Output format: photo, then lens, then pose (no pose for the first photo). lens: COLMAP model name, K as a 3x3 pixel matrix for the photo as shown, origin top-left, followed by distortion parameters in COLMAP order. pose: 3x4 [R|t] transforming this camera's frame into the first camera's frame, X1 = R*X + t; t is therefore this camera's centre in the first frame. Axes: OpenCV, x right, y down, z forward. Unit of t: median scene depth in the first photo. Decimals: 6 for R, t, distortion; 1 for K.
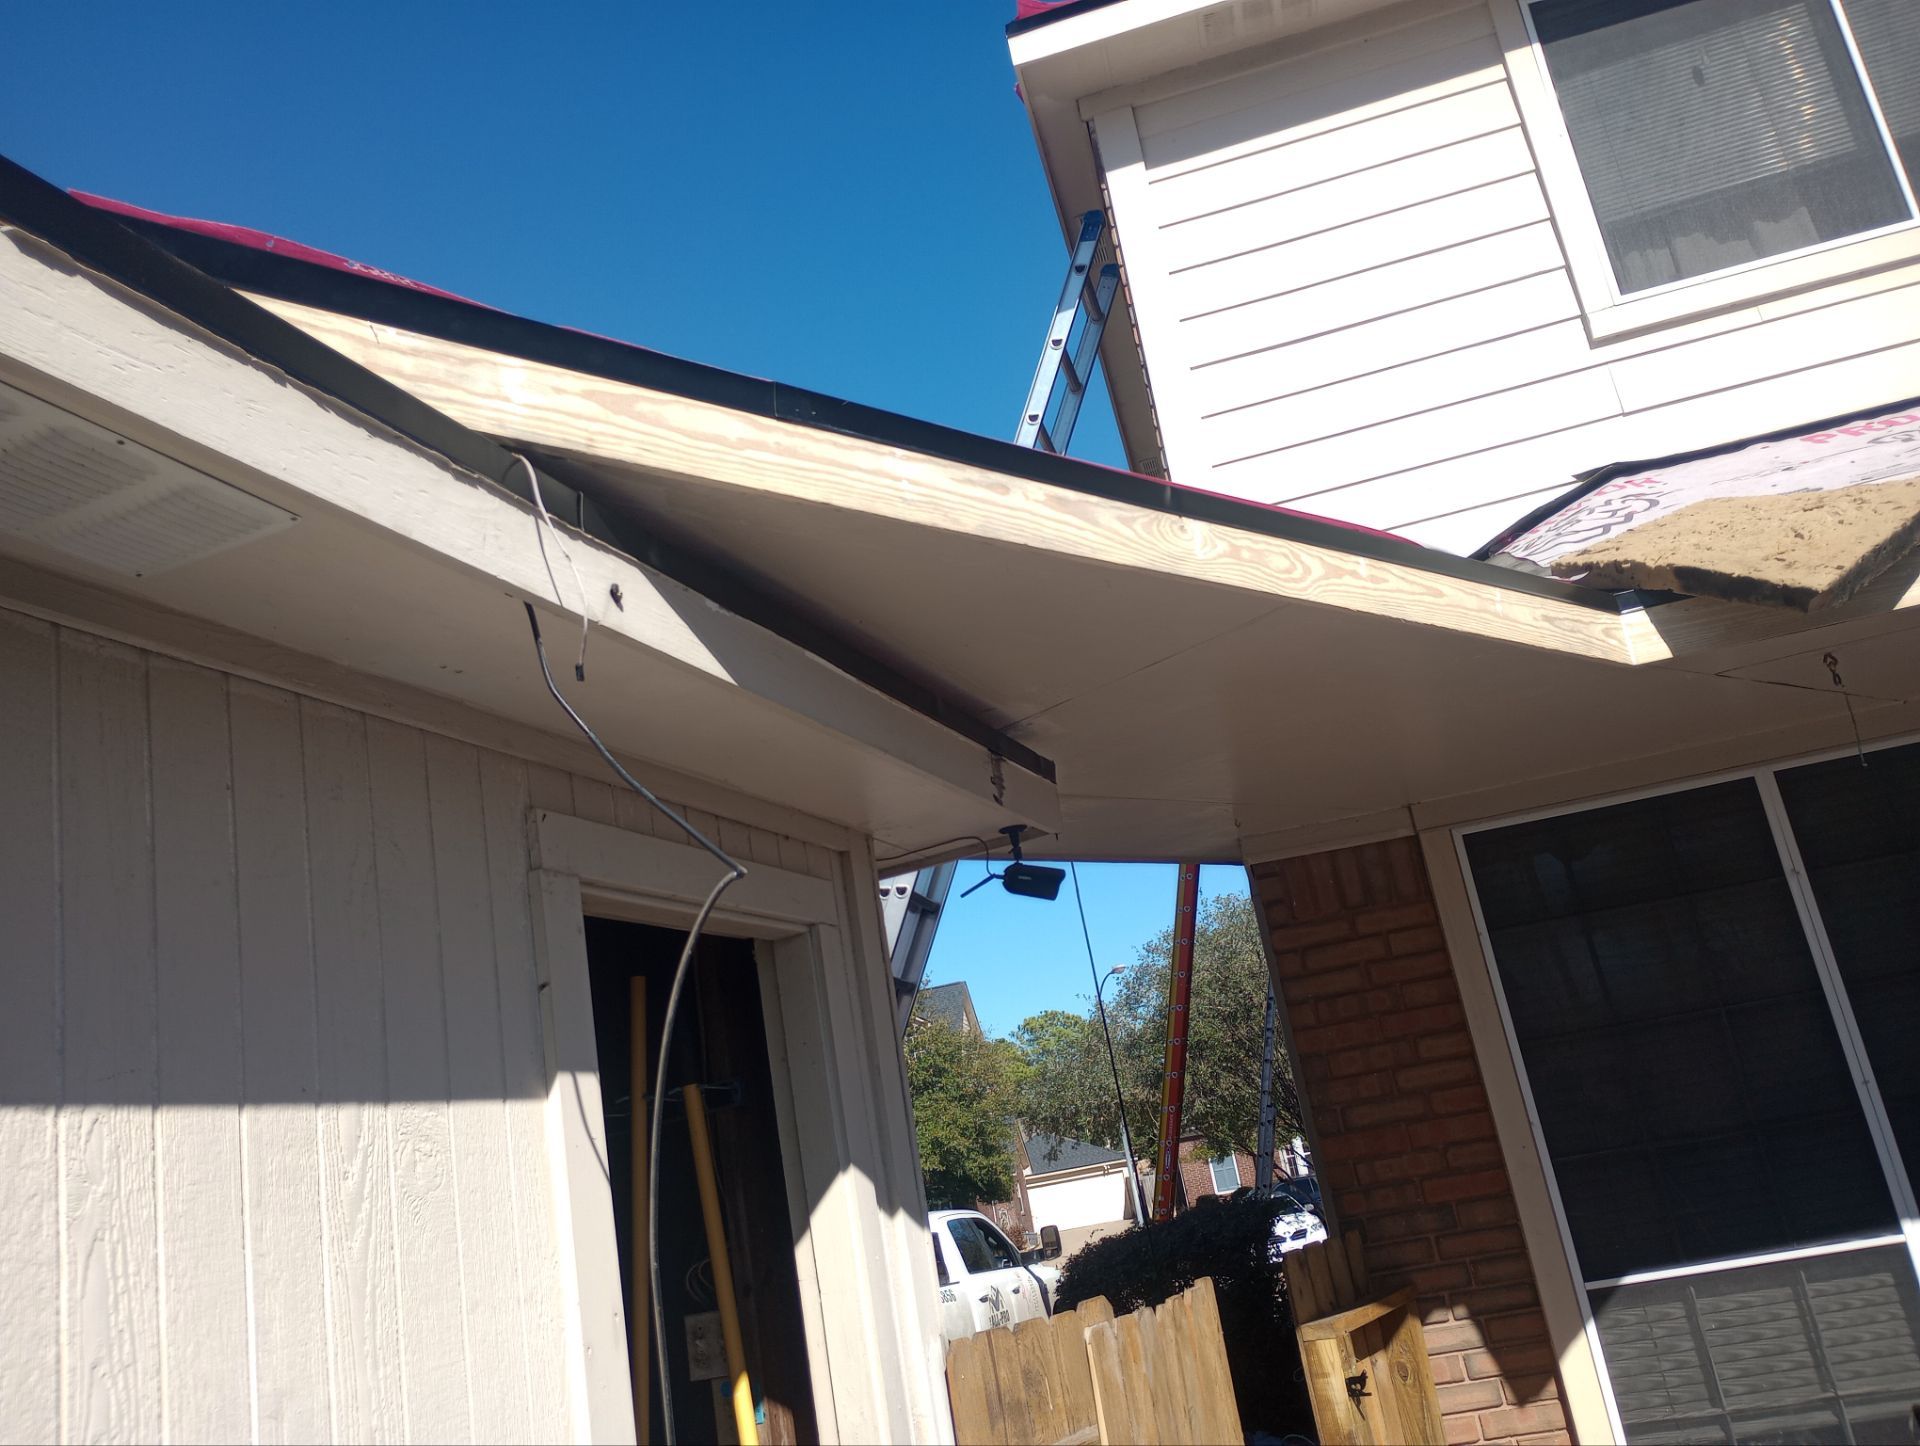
lens RADIAL K [[1569.0, 0, 958.1], [0, 1569.0, 714.5], [0, 0, 1]] dist [0.071215, -0.096608]
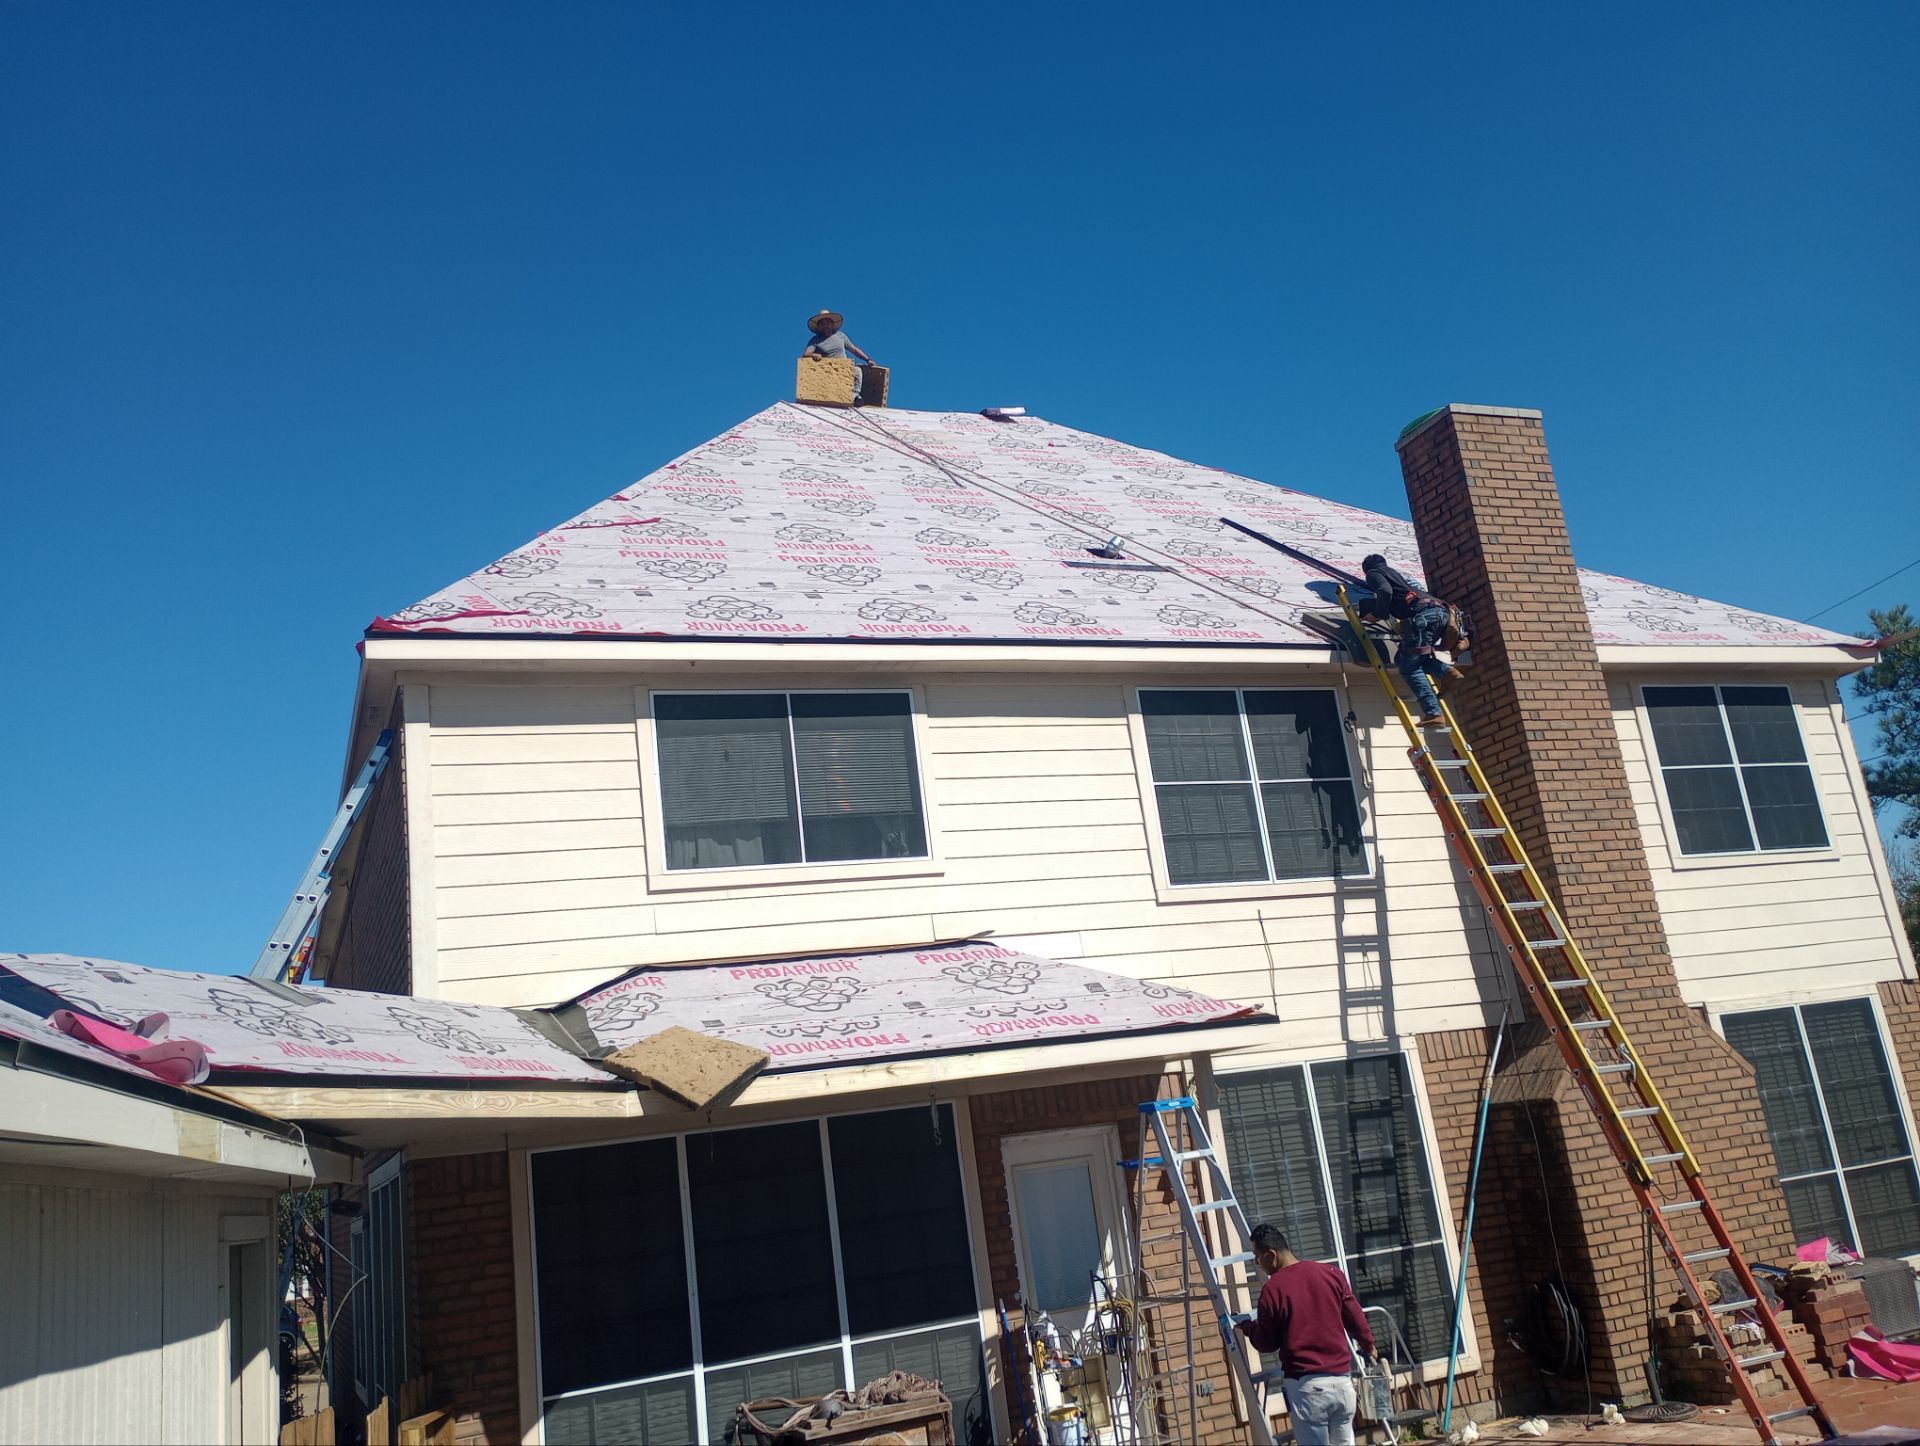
lens RADIAL K [[1578.1, 0, 943.3], [0, 1578.1, 721.9], [0, 0, 1]] dist [0.031108, -0.009675]
pose [[0.821650, 0.213425, 0.528528, -0.401612], [-0.178329, 0.976957, -0.117274, -0.304801], [-0.541378, 0.002106, 0.840777, -0.889457]]
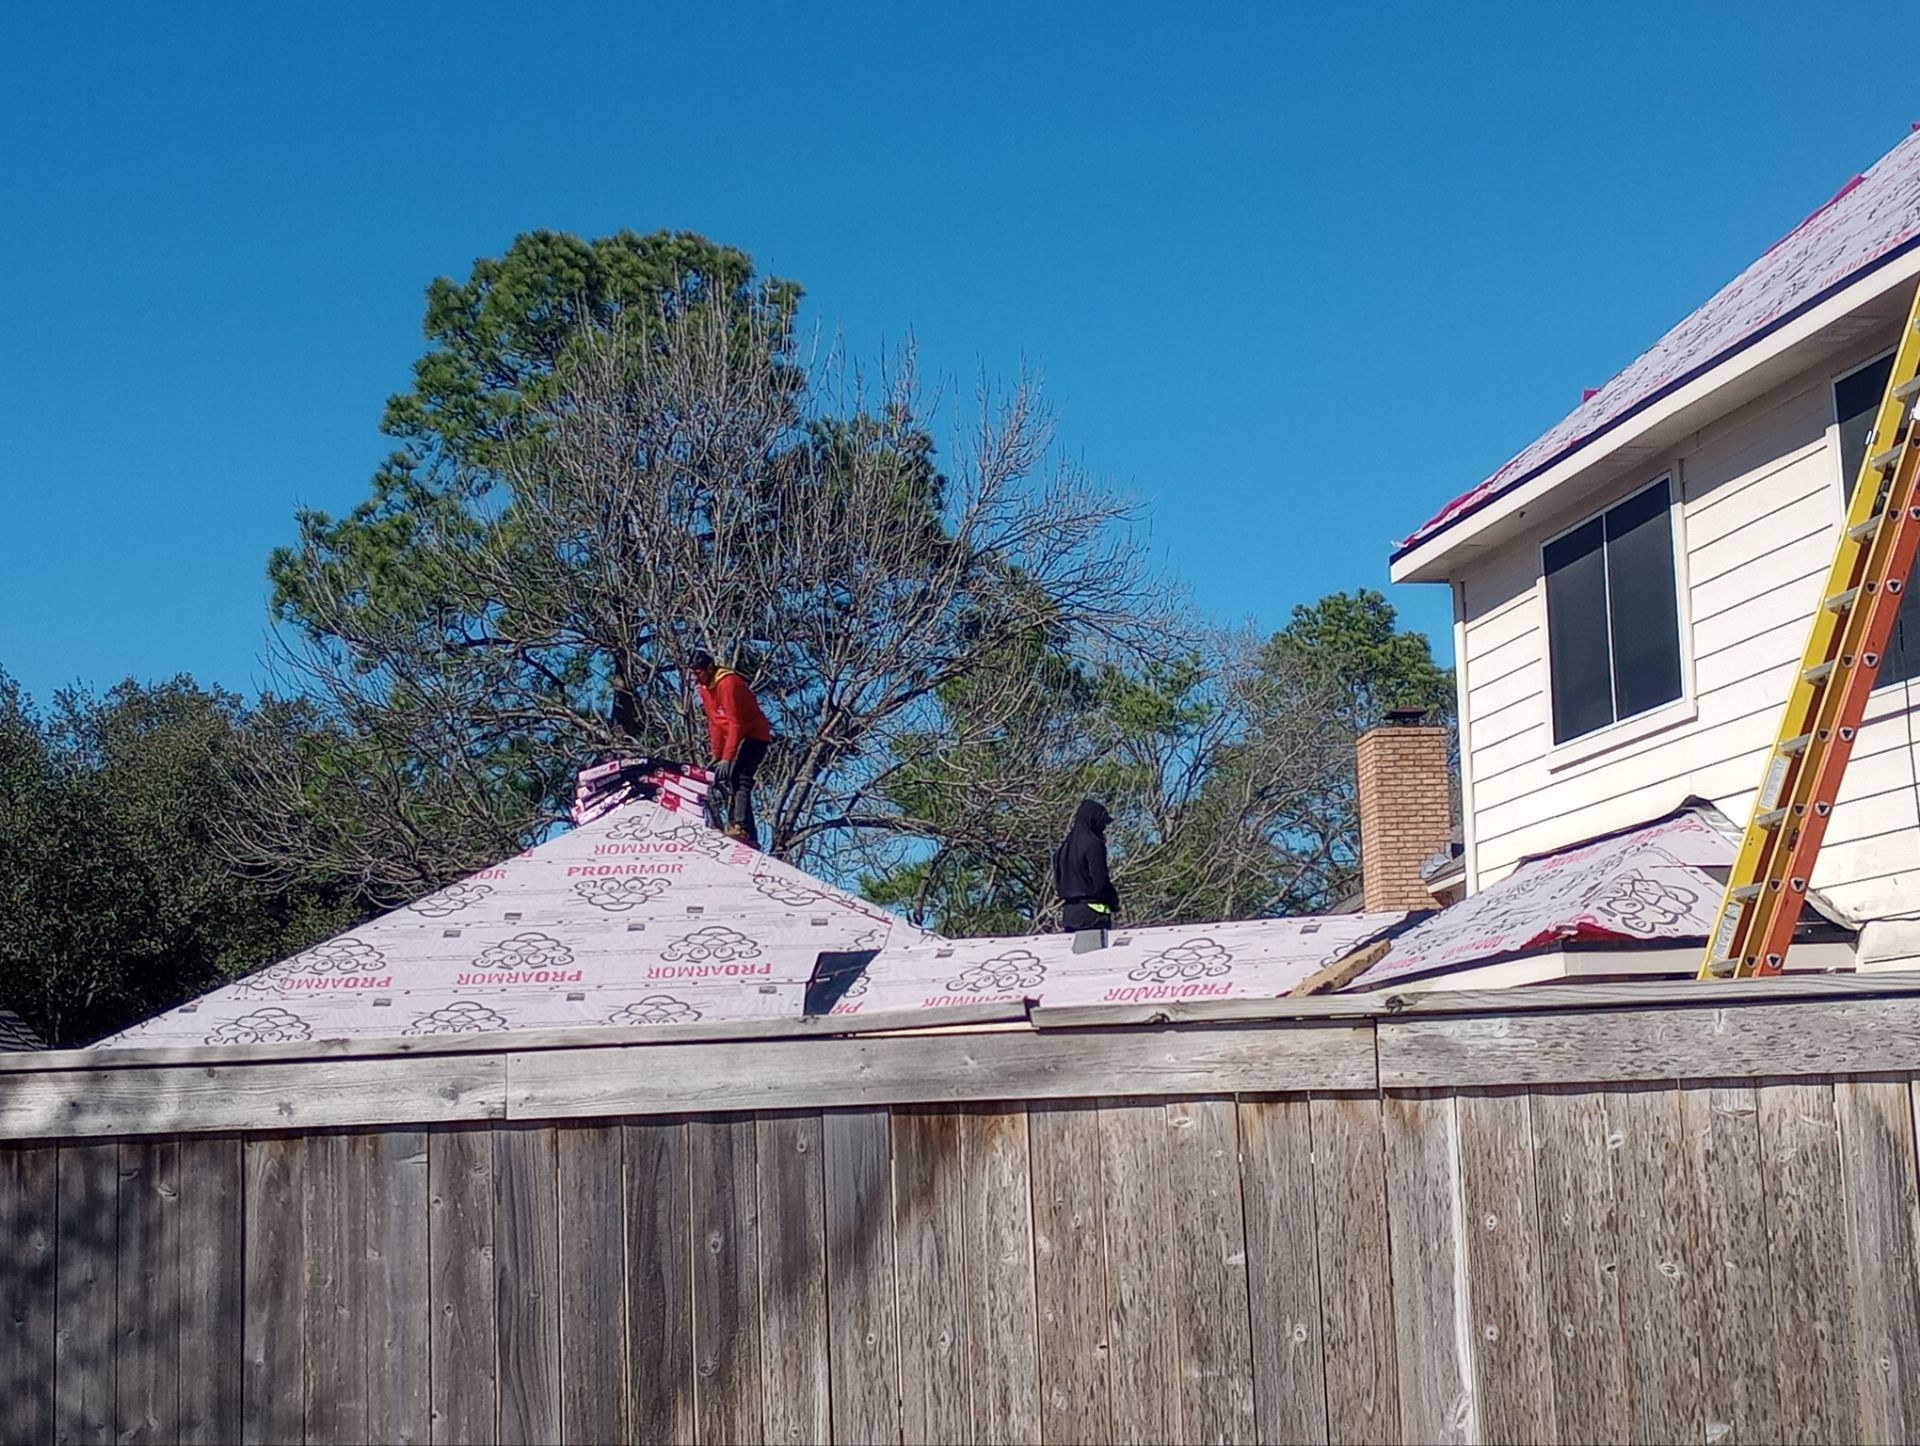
lens RADIAL K [[3122.5, 0, 967.1], [0, 3122.5, 732.2], [0, 0, 1]] dist [0.033566, -0.163563]
pose [[0.407529, 0.023379, -0.912893, 3.670171], [0.229583, 0.964941, 0.127202, -0.964349], [0.883862, -0.261423, 0.387874, -1.004457]]
